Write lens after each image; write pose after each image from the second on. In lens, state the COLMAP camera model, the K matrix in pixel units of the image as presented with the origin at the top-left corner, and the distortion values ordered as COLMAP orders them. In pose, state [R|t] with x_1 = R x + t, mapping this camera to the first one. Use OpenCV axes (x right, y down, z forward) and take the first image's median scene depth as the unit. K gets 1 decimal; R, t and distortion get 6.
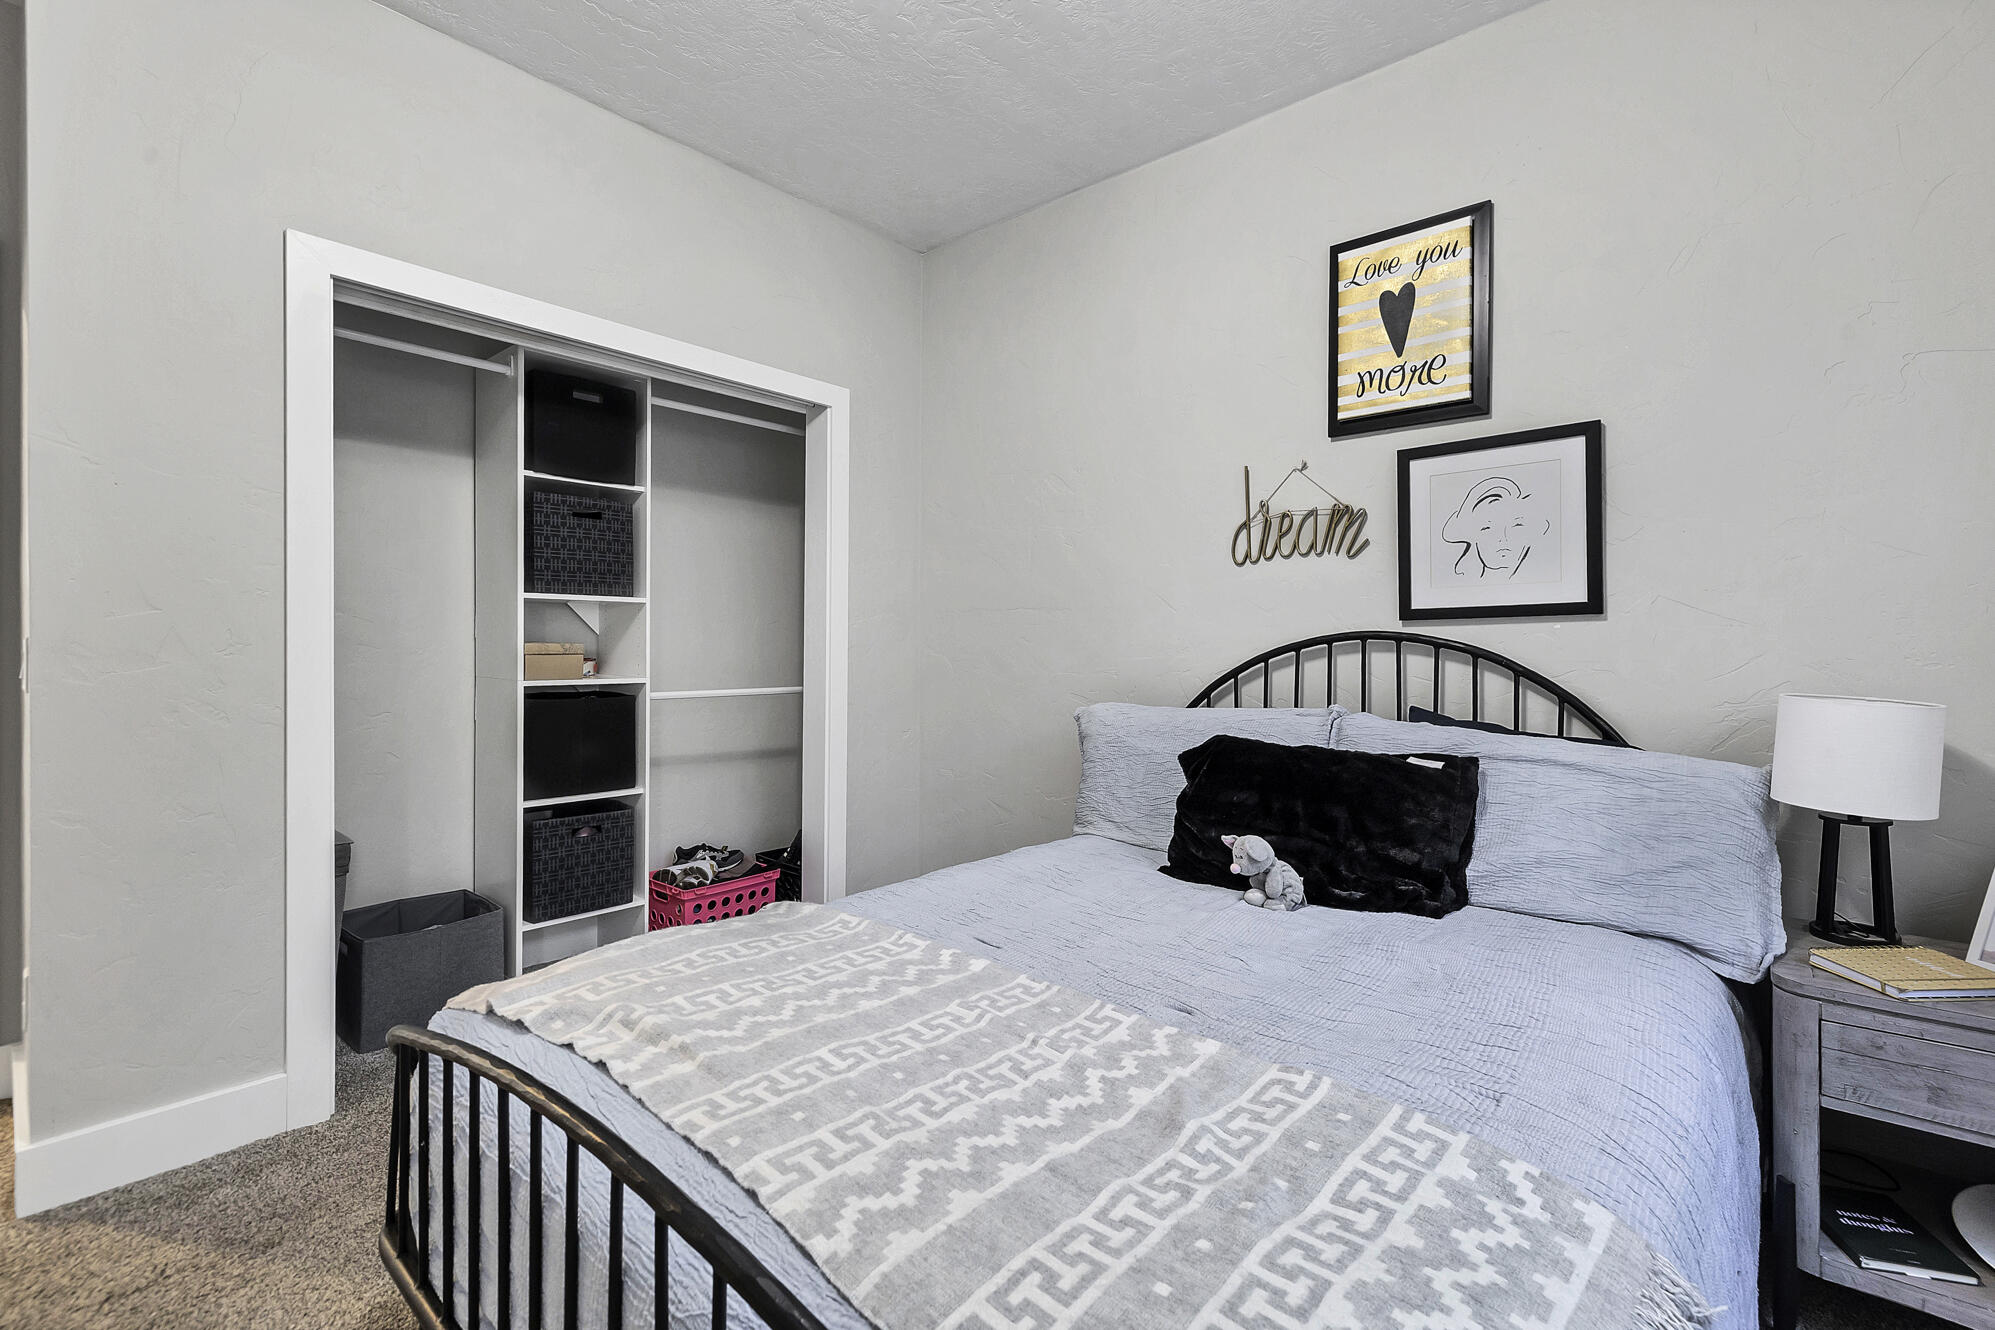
lens RADIAL K [[867.8, 0, 994.2], [0, 867.8, 663.8], [0, 0, 1]] dist [0.003397, -0.000013]
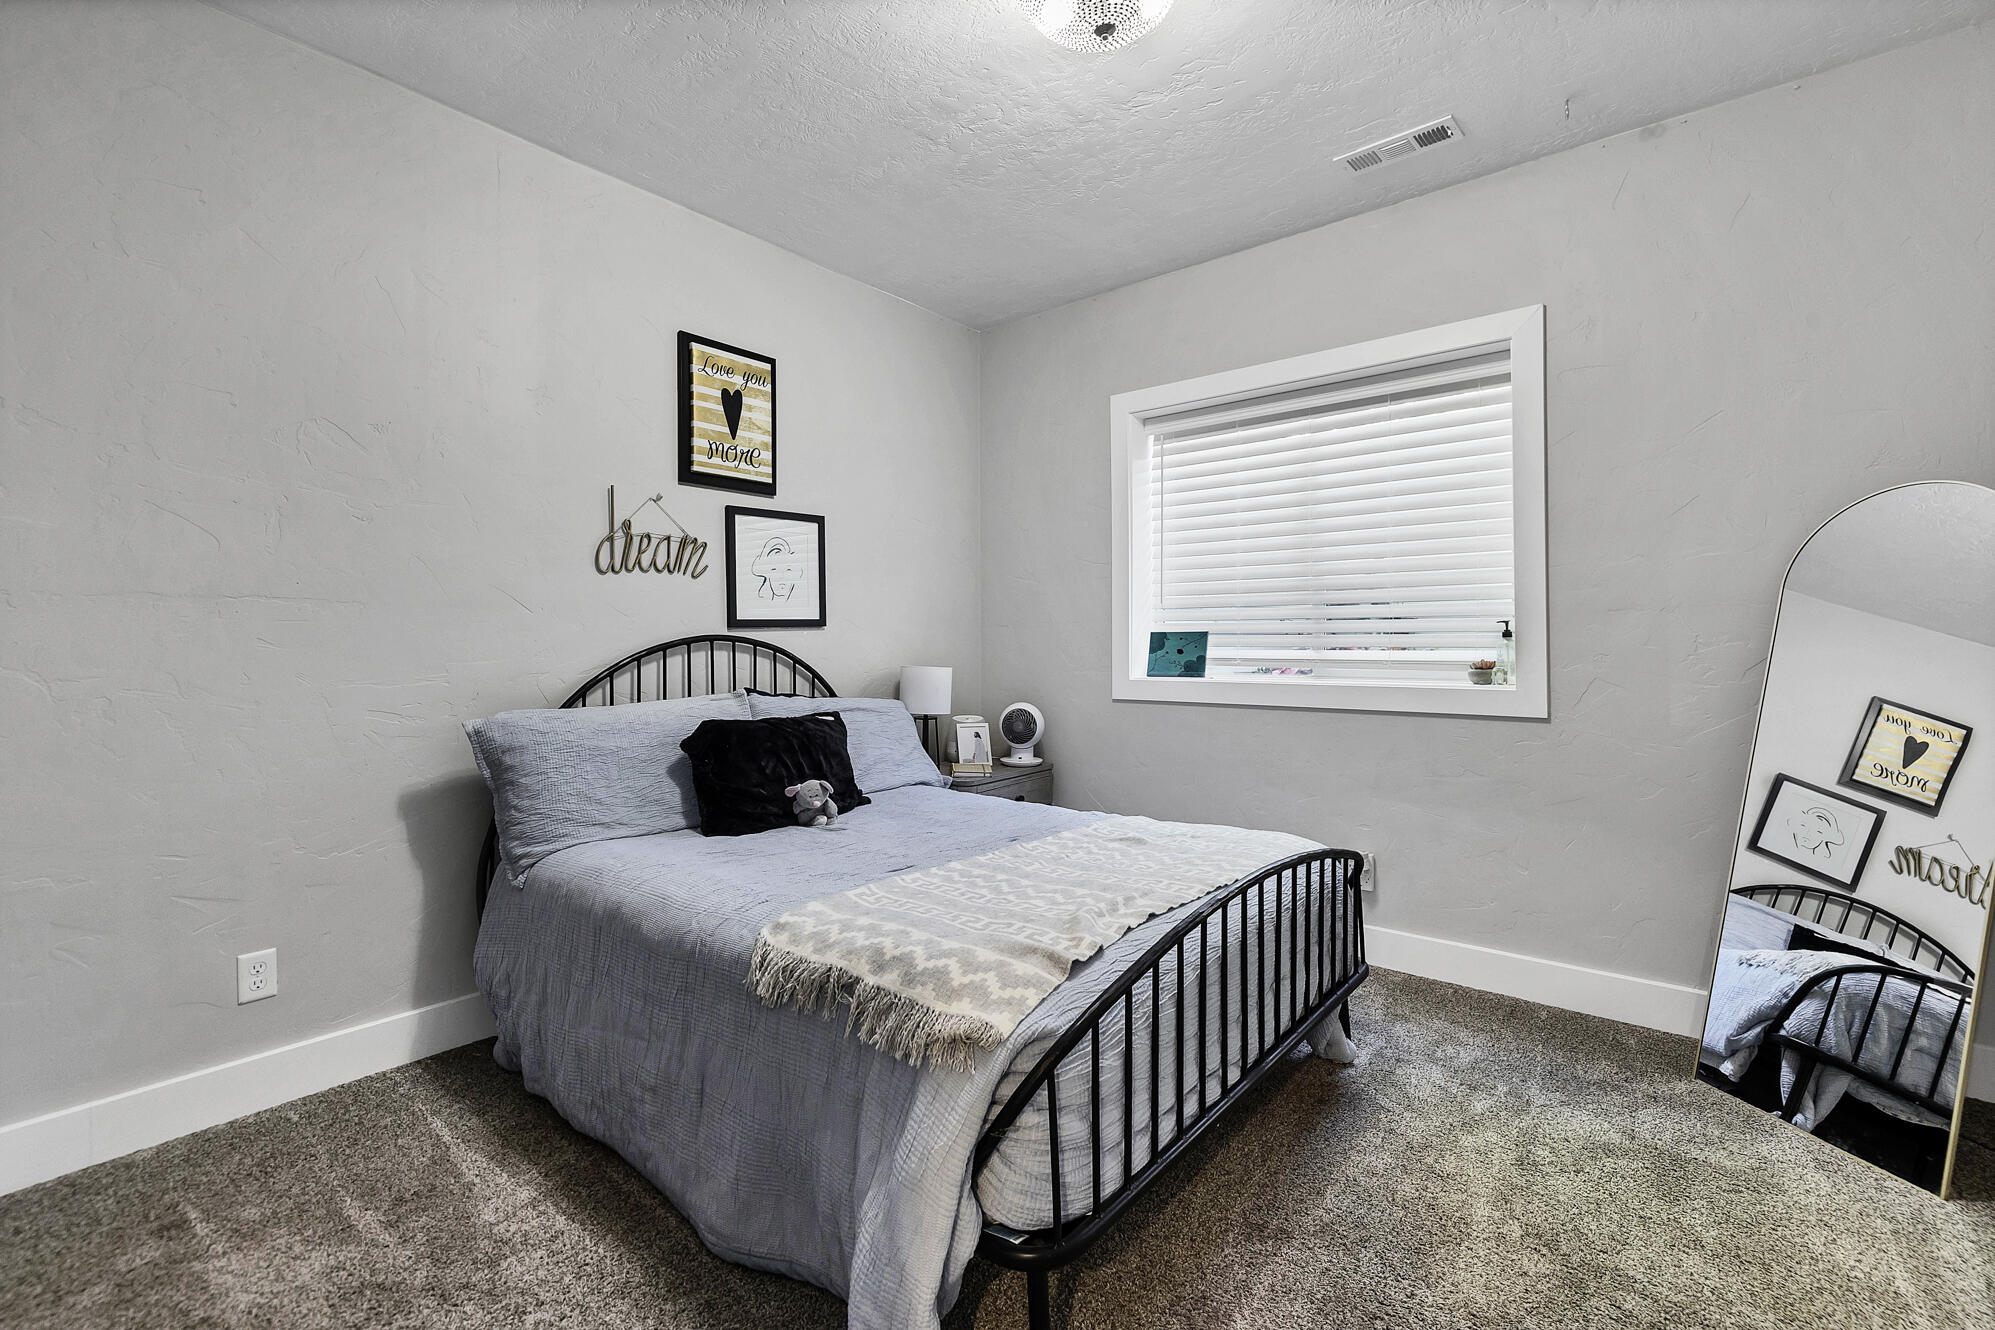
lens RADIAL K [[867.8, 0, 992.5], [0, 867.8, 650.9], [0, 0, 1]] dist [0.003397, -0.000013]
pose [[-0.015590, -0.014129, 0.999779, -0.915541], [0.027325, 0.999521, 0.014551, -0.020709], [-0.999505, 0.027546, -0.015196, 0.593140]]
